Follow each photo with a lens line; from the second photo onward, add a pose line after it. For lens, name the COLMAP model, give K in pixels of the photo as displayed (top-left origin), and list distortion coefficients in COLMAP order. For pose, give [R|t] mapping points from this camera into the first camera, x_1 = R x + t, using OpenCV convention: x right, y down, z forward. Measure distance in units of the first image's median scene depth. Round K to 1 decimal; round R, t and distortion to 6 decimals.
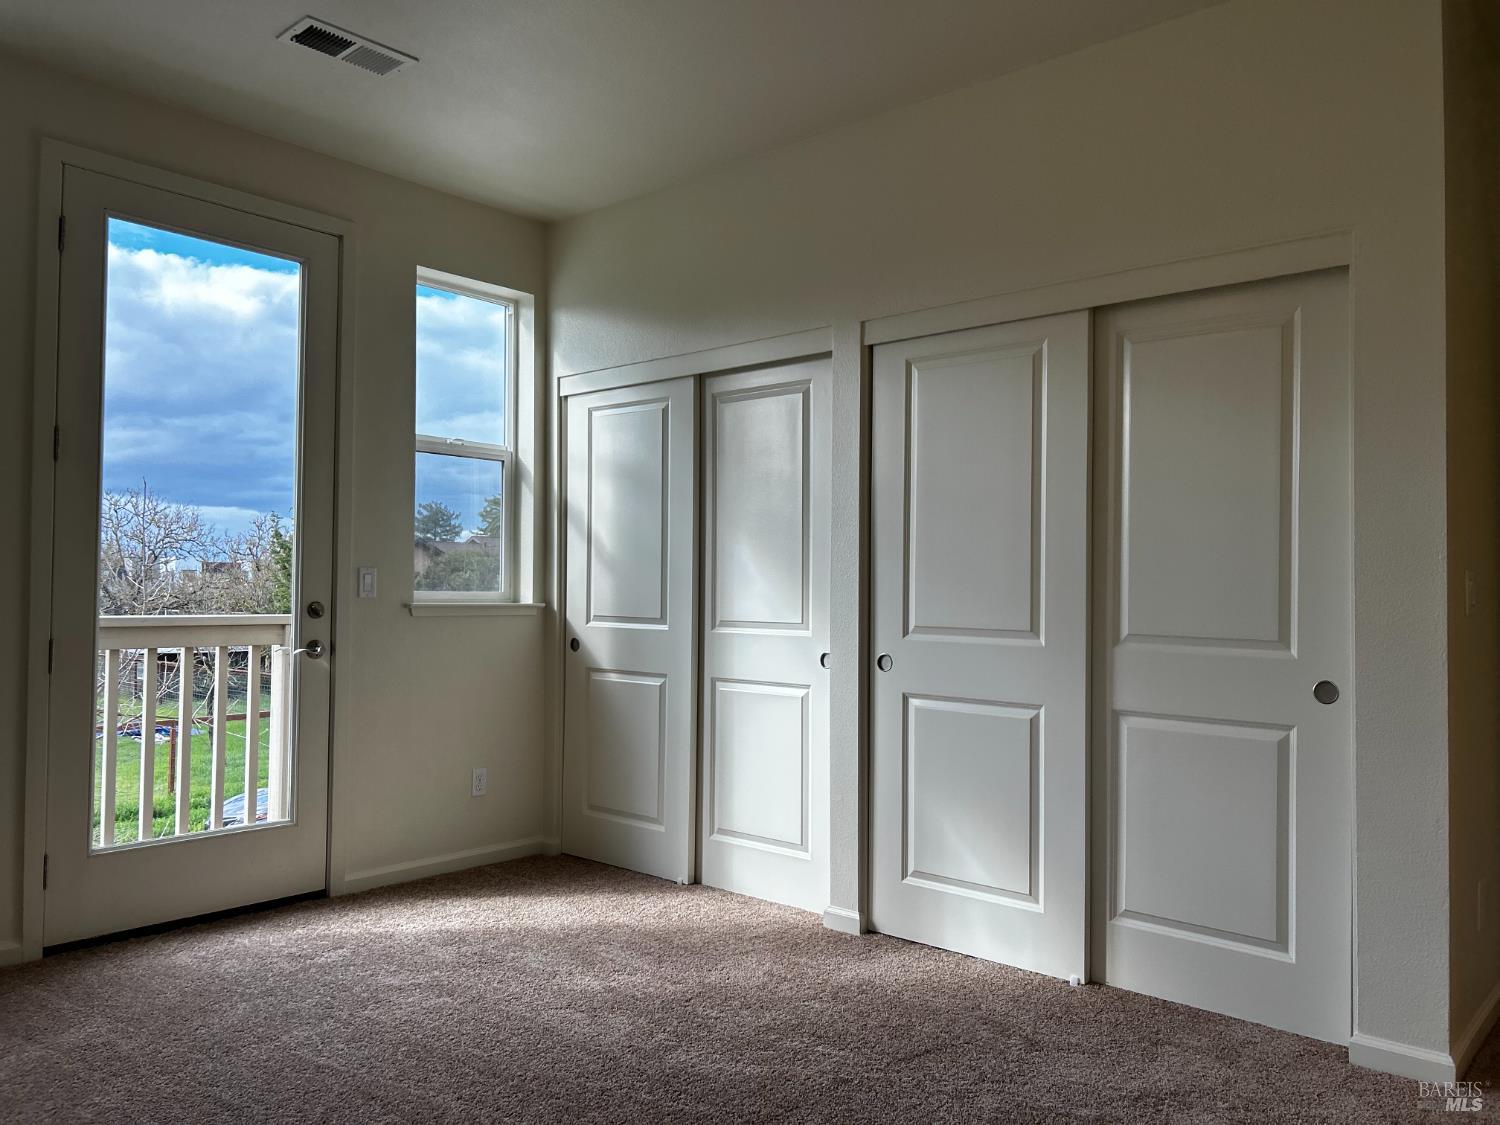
lens RADIAL K [[1133.8, 0, 737.2], [0, 1133.8, 561.5], [0, 0, 1]] dist [0.065611, -0.050759]
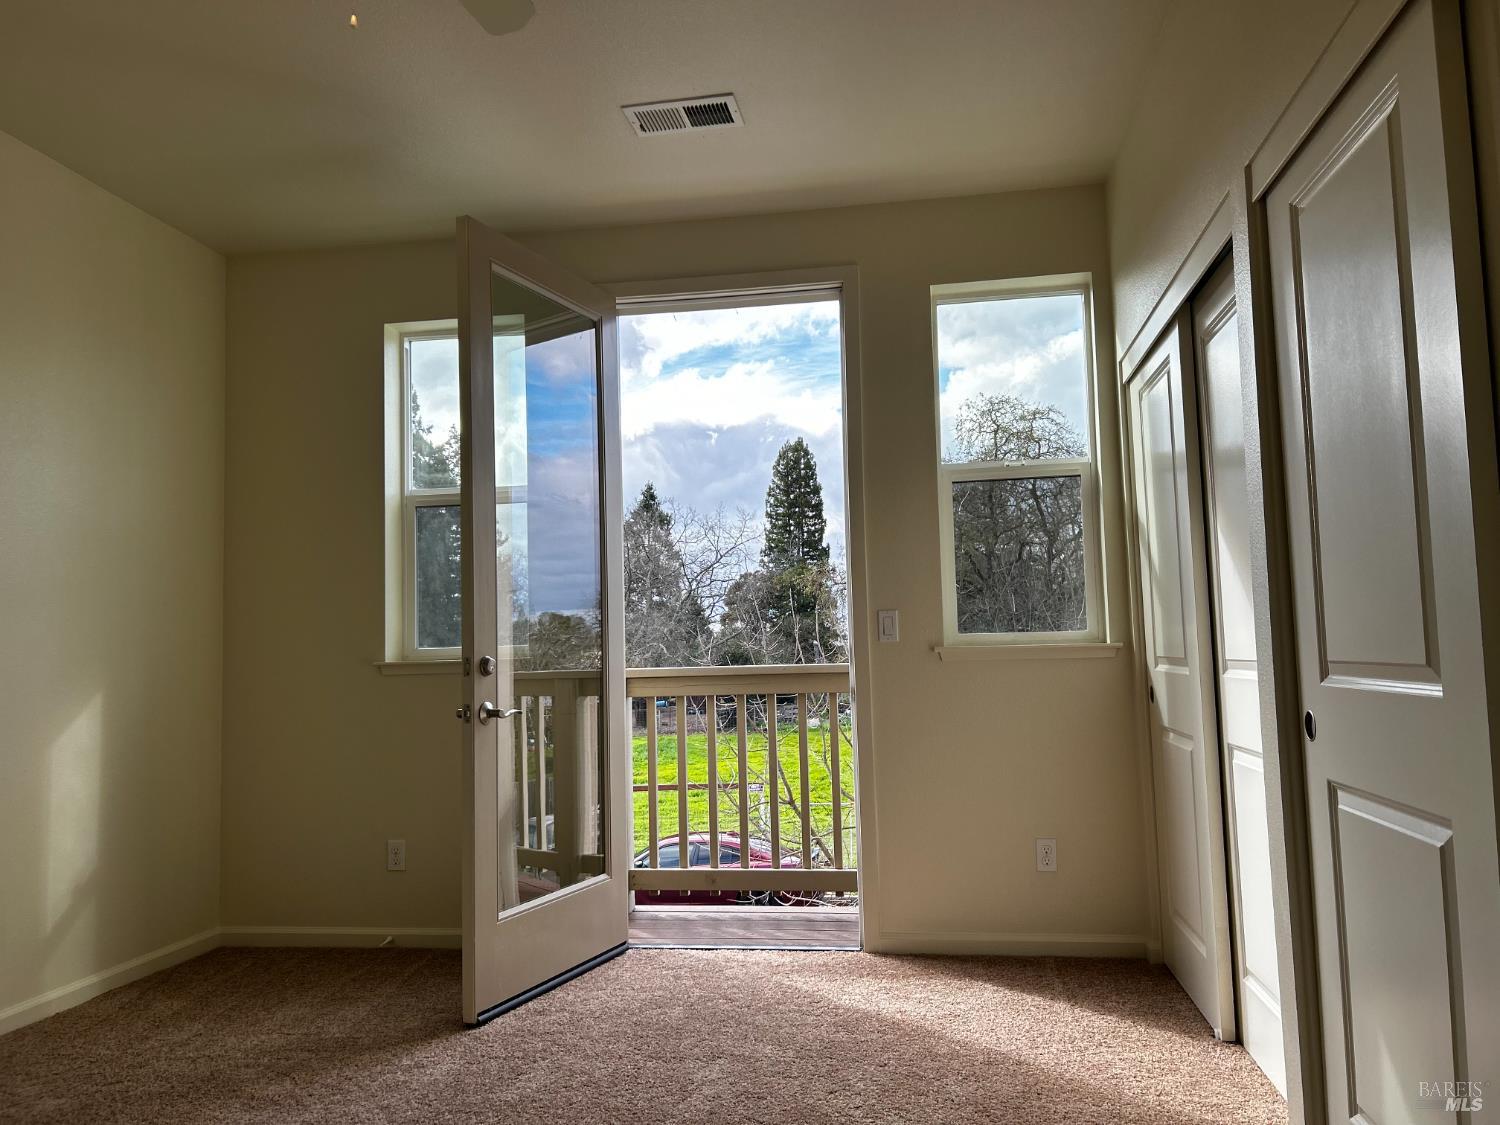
lens RADIAL K [[1133.8, 0, 741.8], [0, 1133.8, 568.7], [0, 0, 1]] dist [0.065611, -0.050759]
pose [[0.538355, -0.088324, -0.838077, 0.431544], [0.058381, 0.996012, -0.067467, 0.027895], [0.840693, -0.012607, 0.541365, 0.392494]]
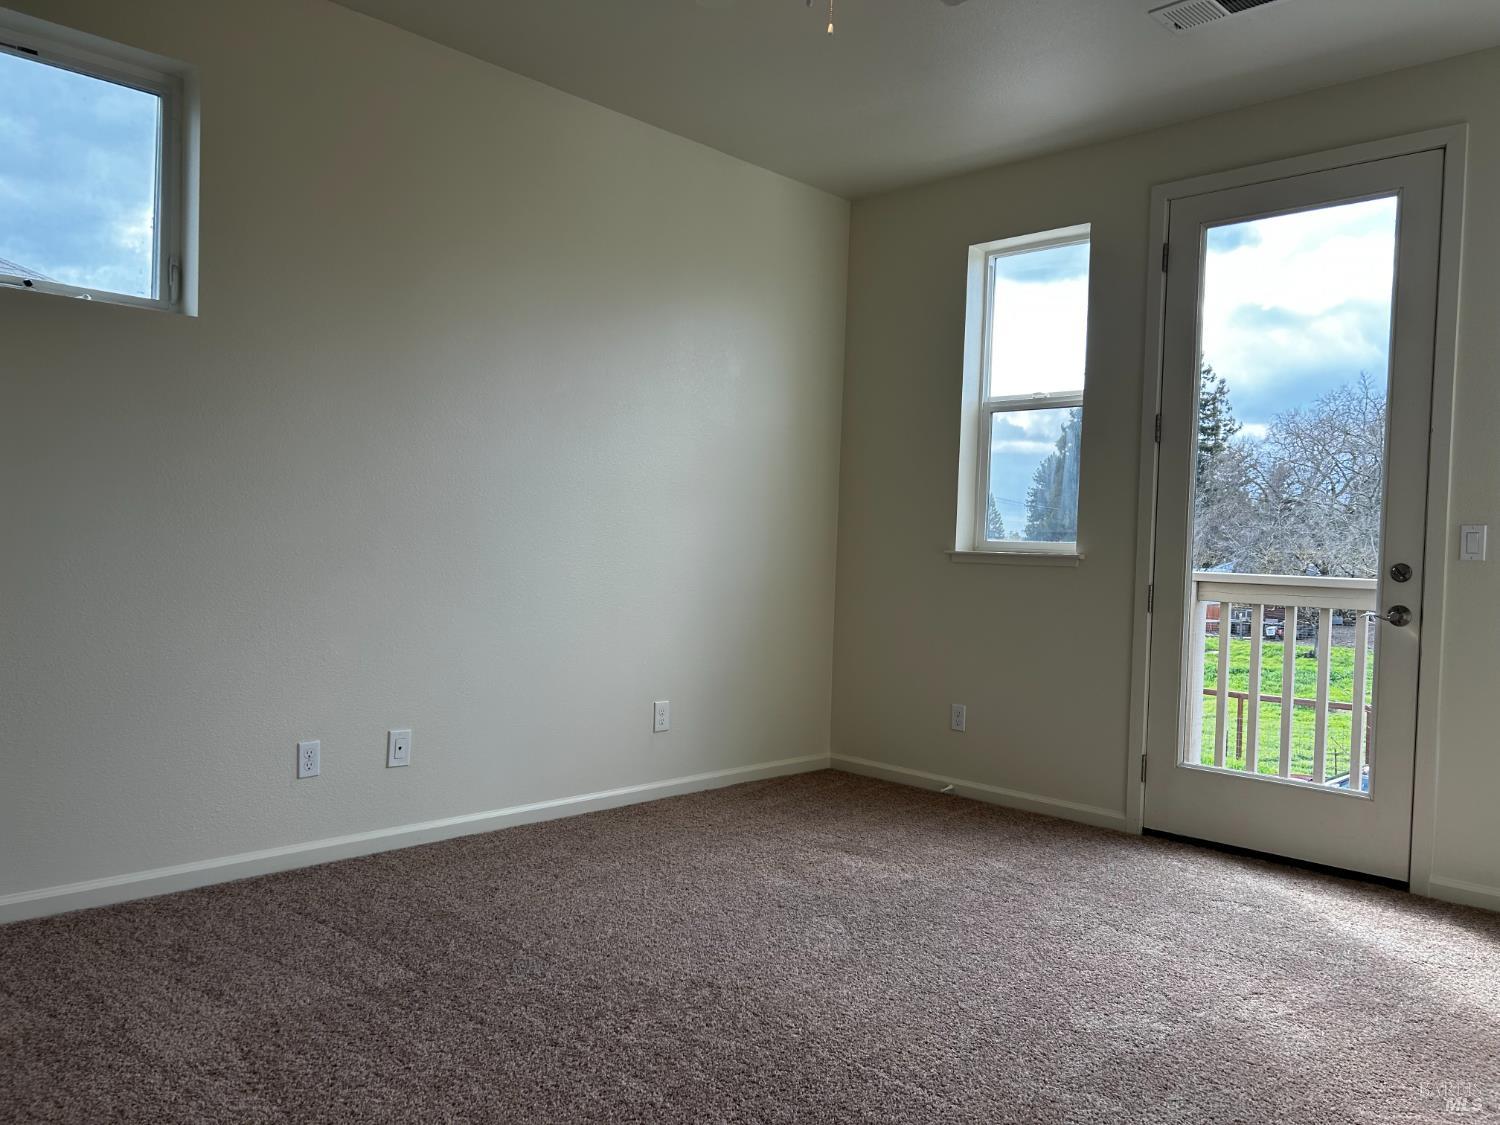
lens RADIAL K [[1133.8, 0, 748.7], [0, 1133.8, 560.4], [0, 0, 1]] dist [0.065611, -0.050759]
pose [[-0.043514, 0.004146, -0.999044, 0.571768], [-0.000566, 0.999991, 0.004175, 0.028674], [0.999053, 0.000747, -0.043511, 0.520552]]
